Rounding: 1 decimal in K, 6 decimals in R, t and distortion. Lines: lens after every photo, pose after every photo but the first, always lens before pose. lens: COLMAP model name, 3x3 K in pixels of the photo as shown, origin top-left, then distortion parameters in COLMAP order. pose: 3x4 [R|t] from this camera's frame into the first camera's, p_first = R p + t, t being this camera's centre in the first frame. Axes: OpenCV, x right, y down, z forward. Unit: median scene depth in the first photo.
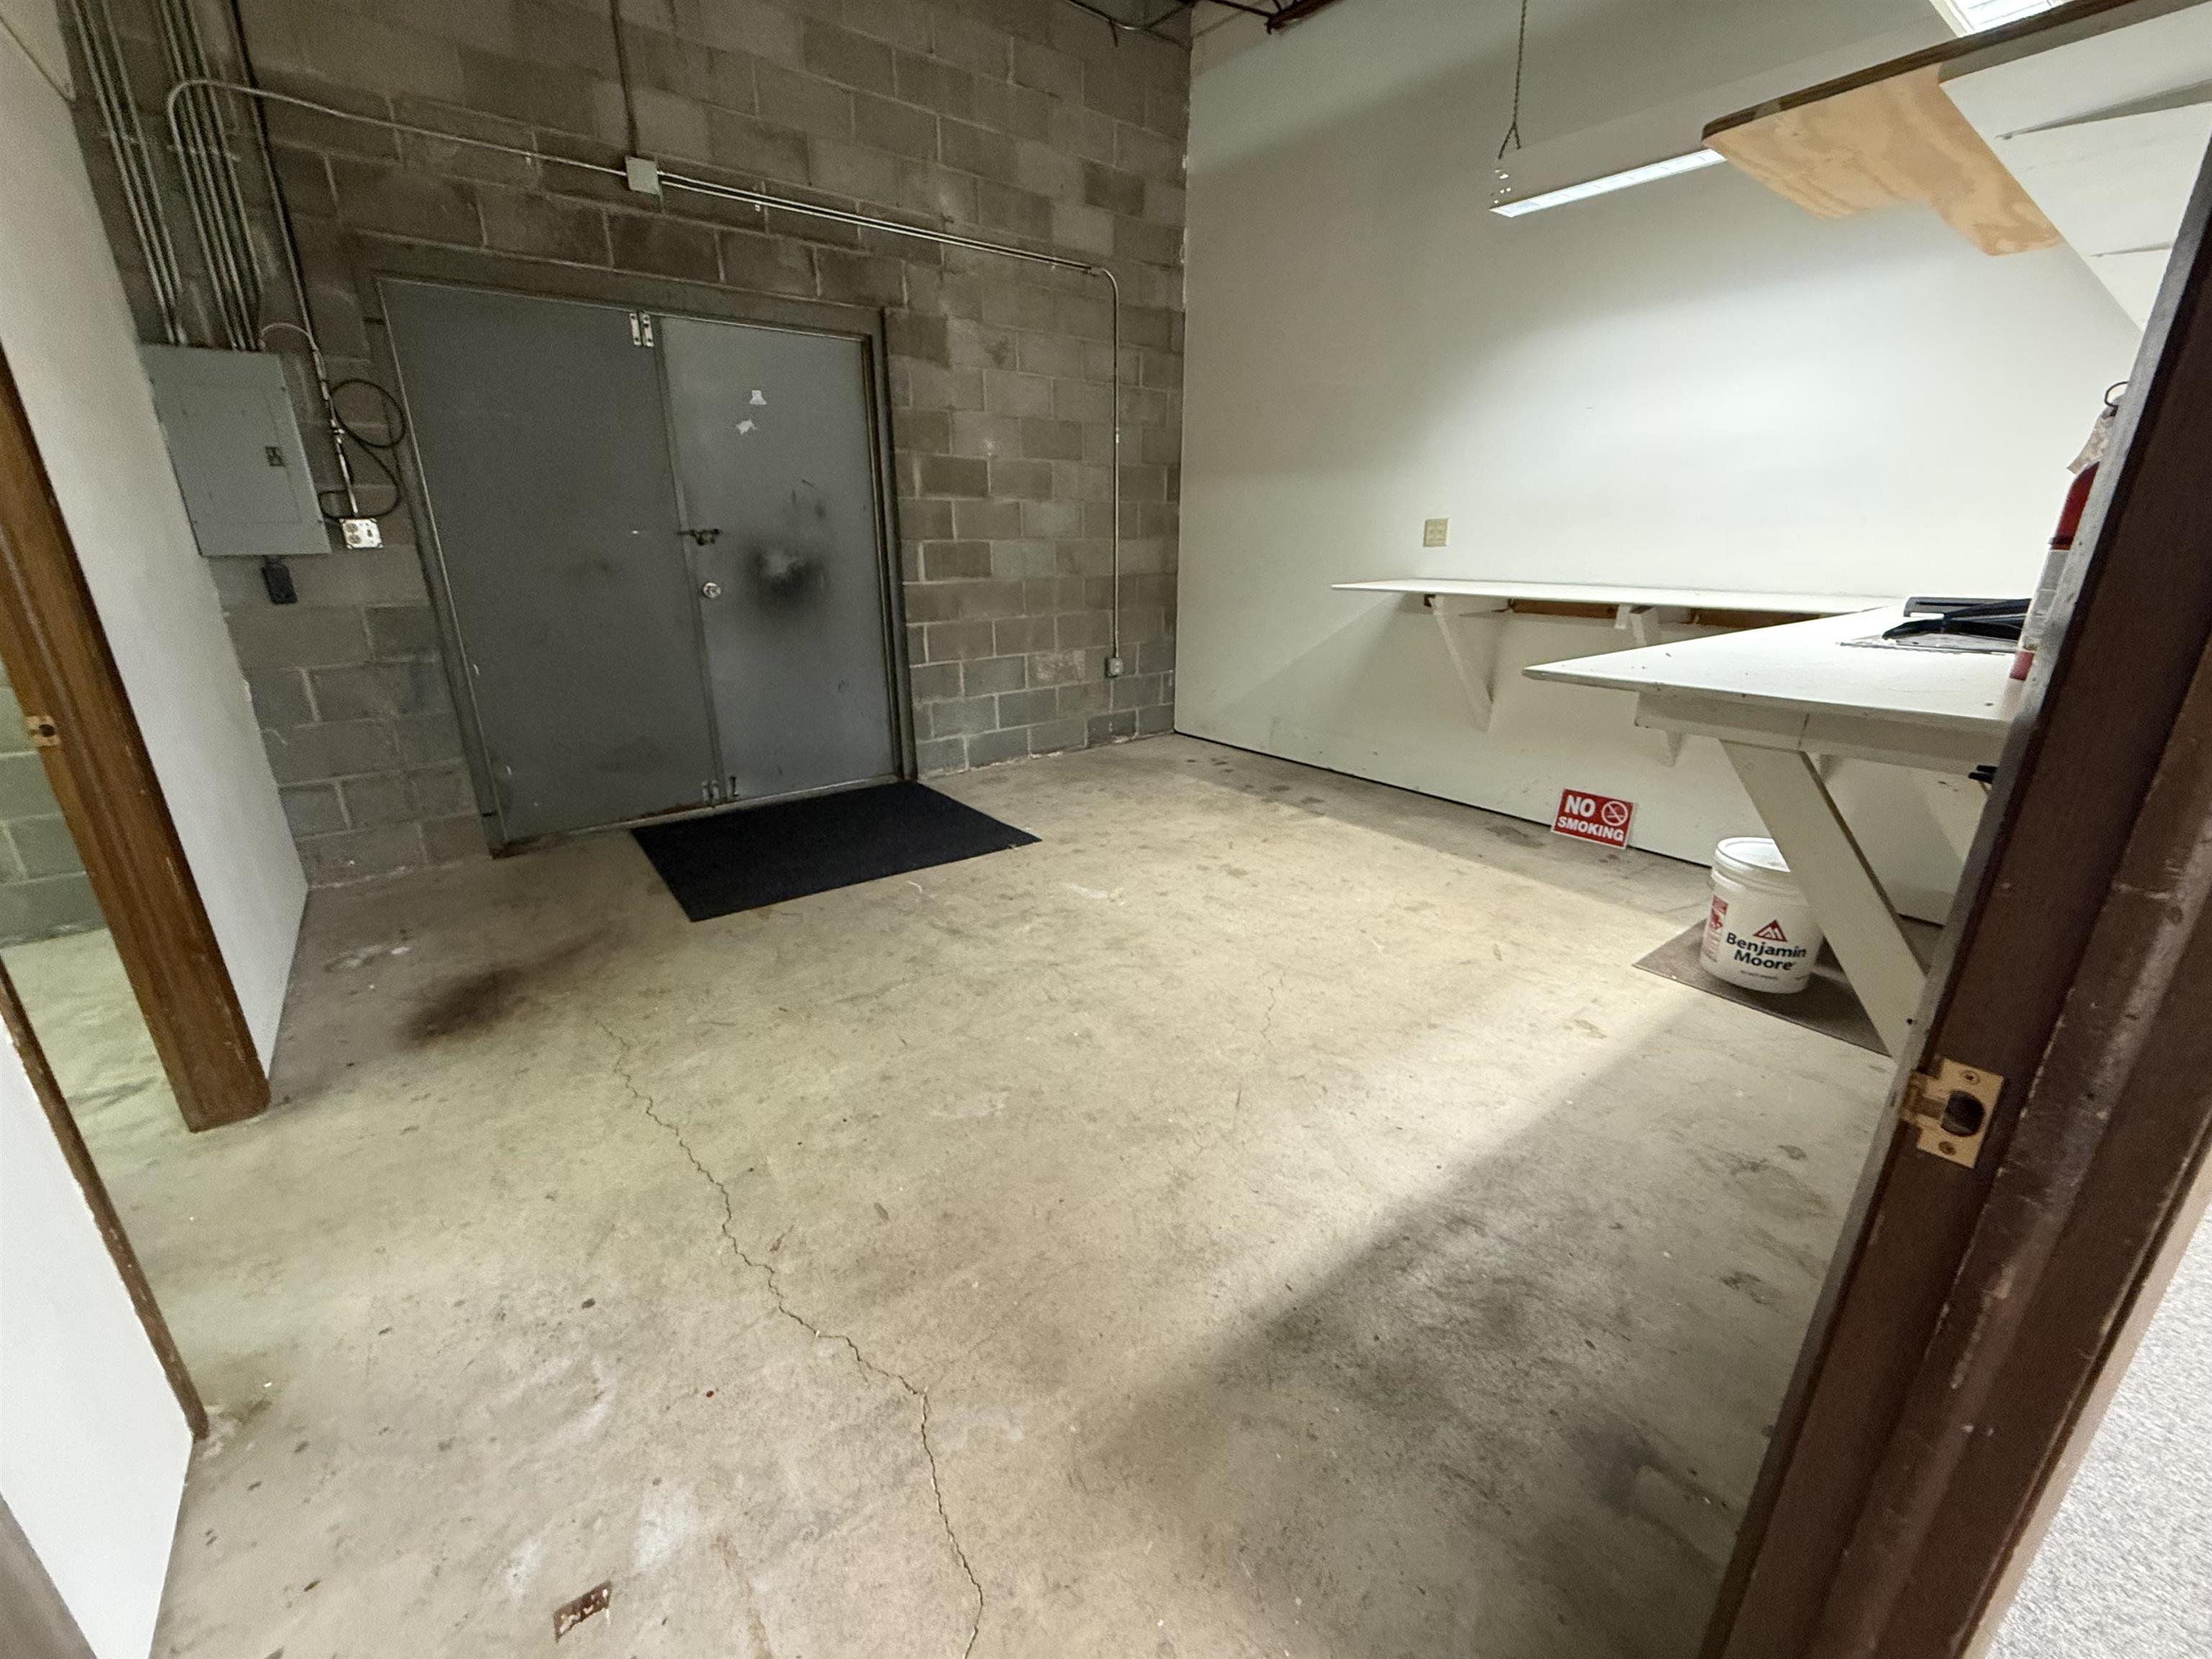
lens RADIAL K [[891.5, 0, 1099.1], [0, 891.5, 830.9], [0, 0, 1]] dist [0.000708, 0.000078]
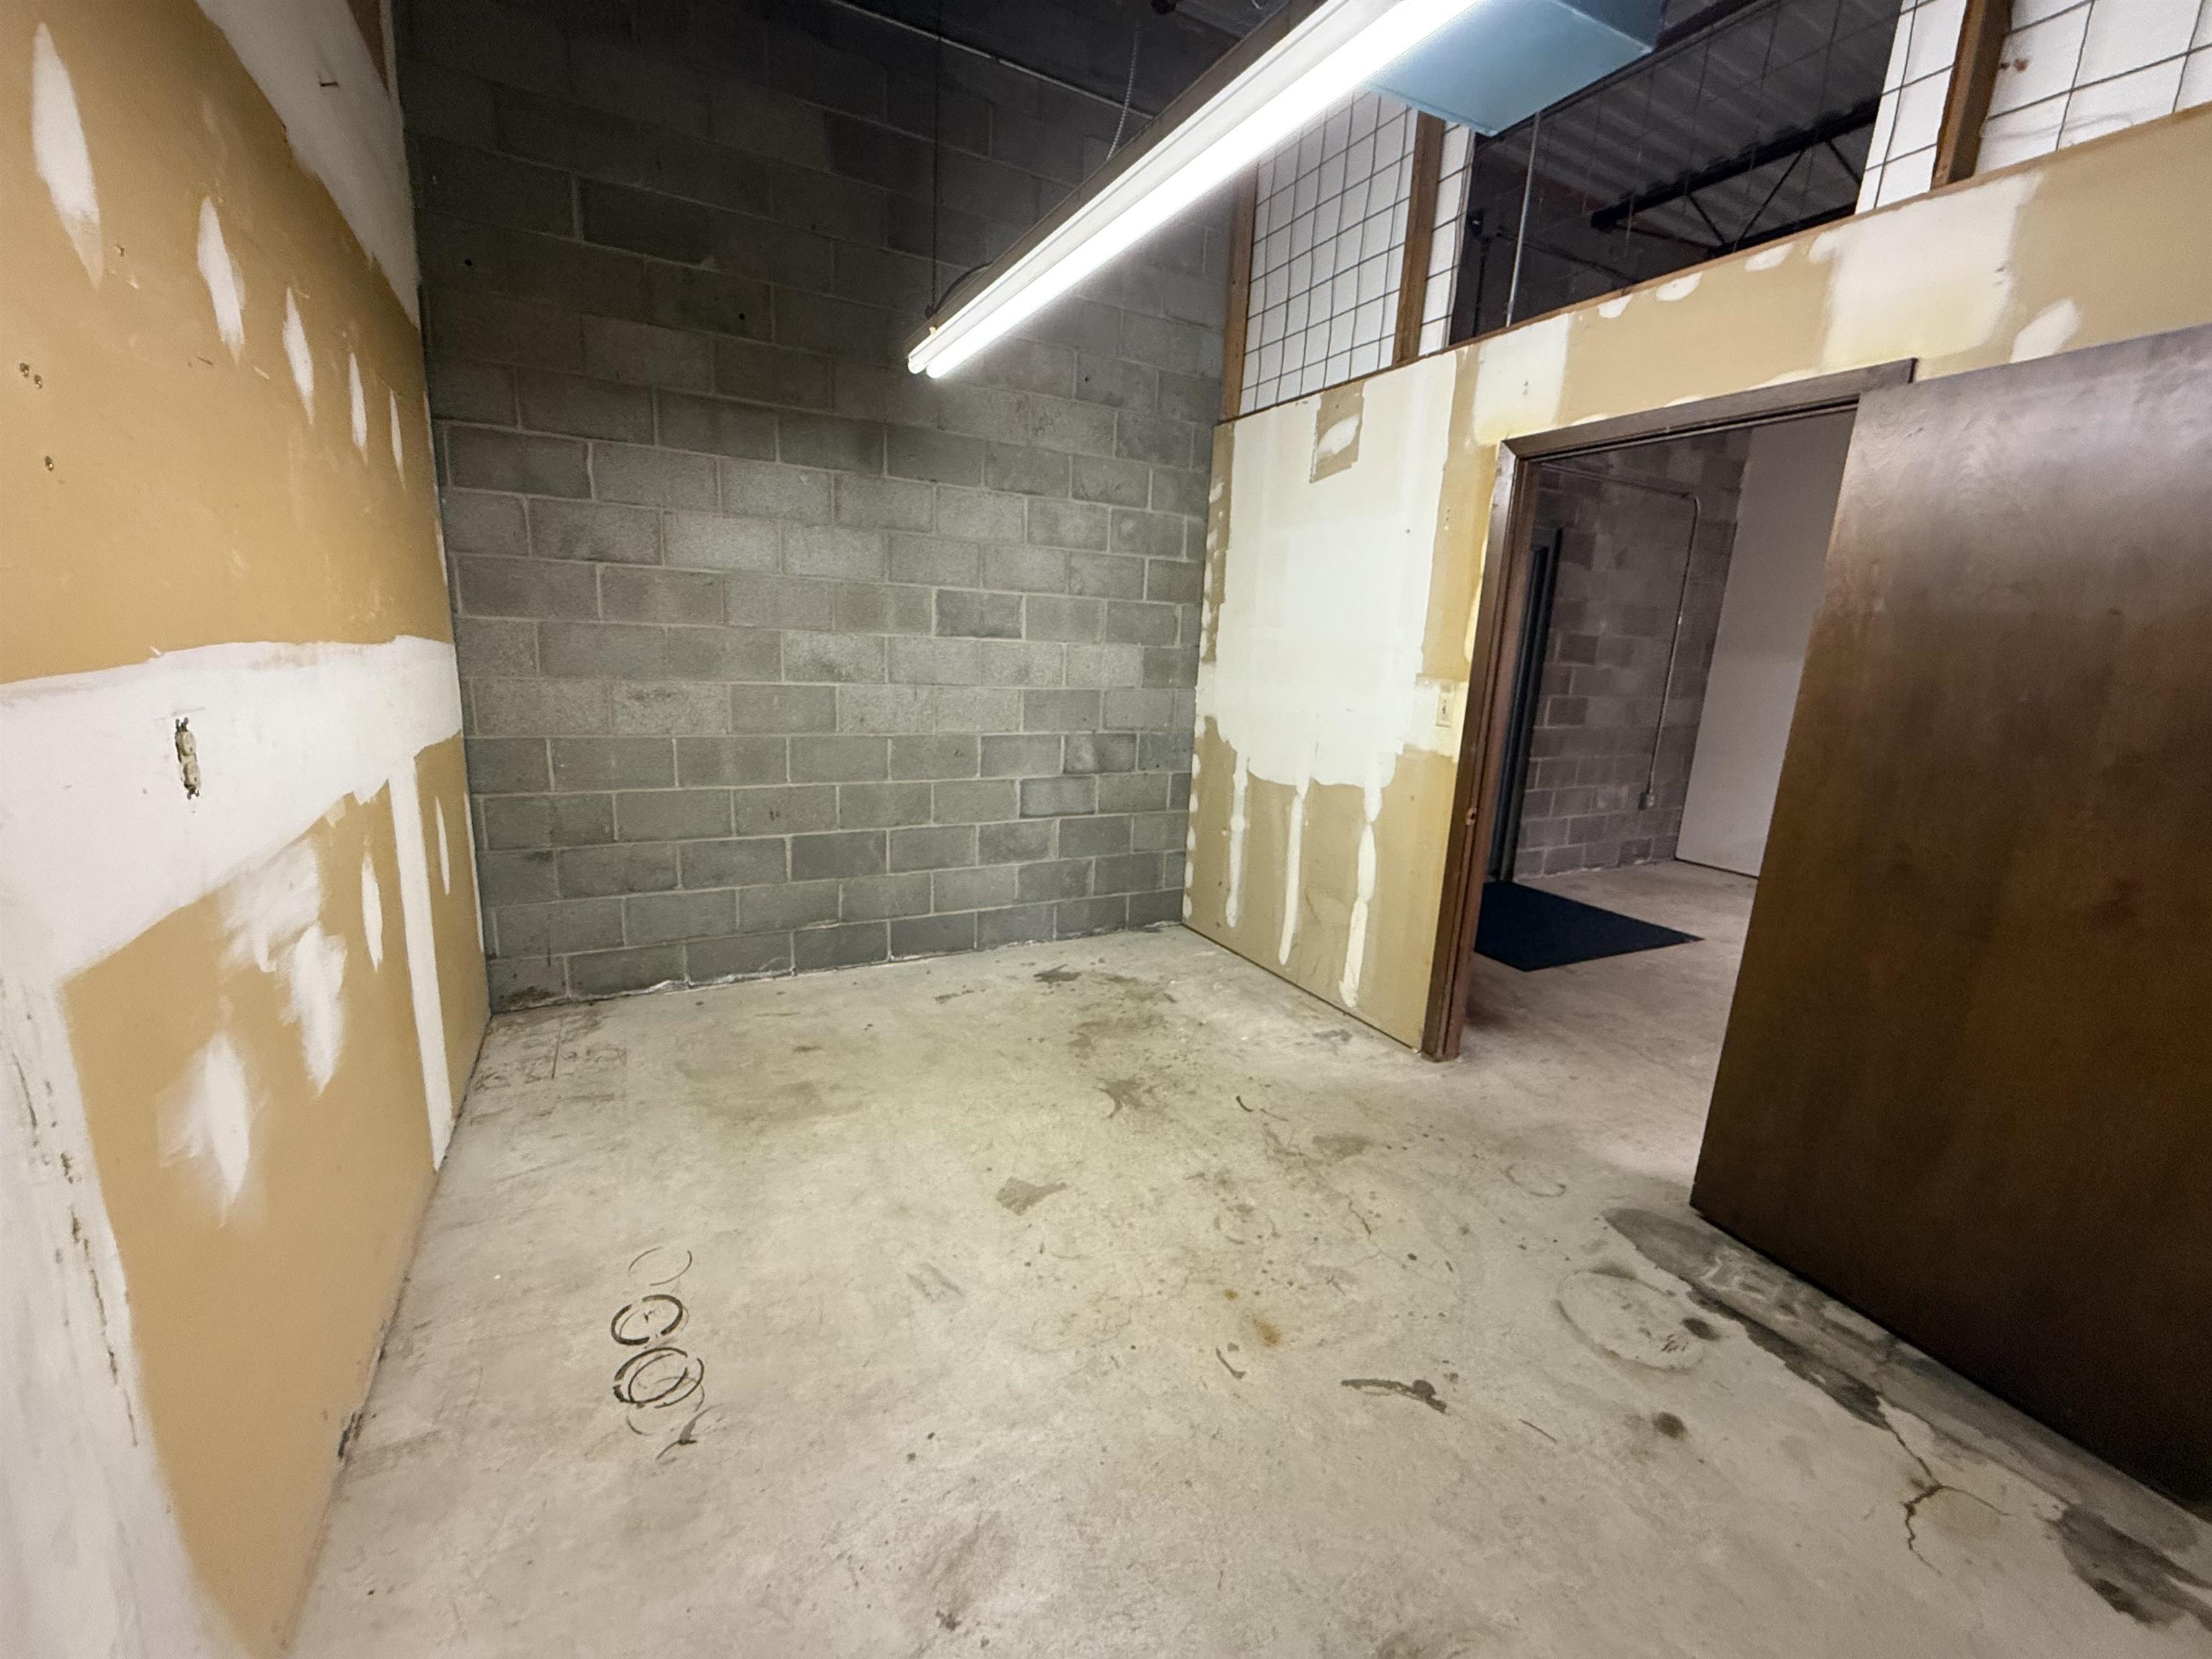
lens RADIAL K [[891.5, 0, 1107.4], [0, 891.5, 828.8], [0, 0, 1]] dist [0.000708, 0.000078]
pose [[0.984798, 0.082907, -0.152640, -0.577135], [-0.100352, 0.988811, -0.110375, 0.065001], [0.141781, 0.124015, 0.982099, -0.304920]]
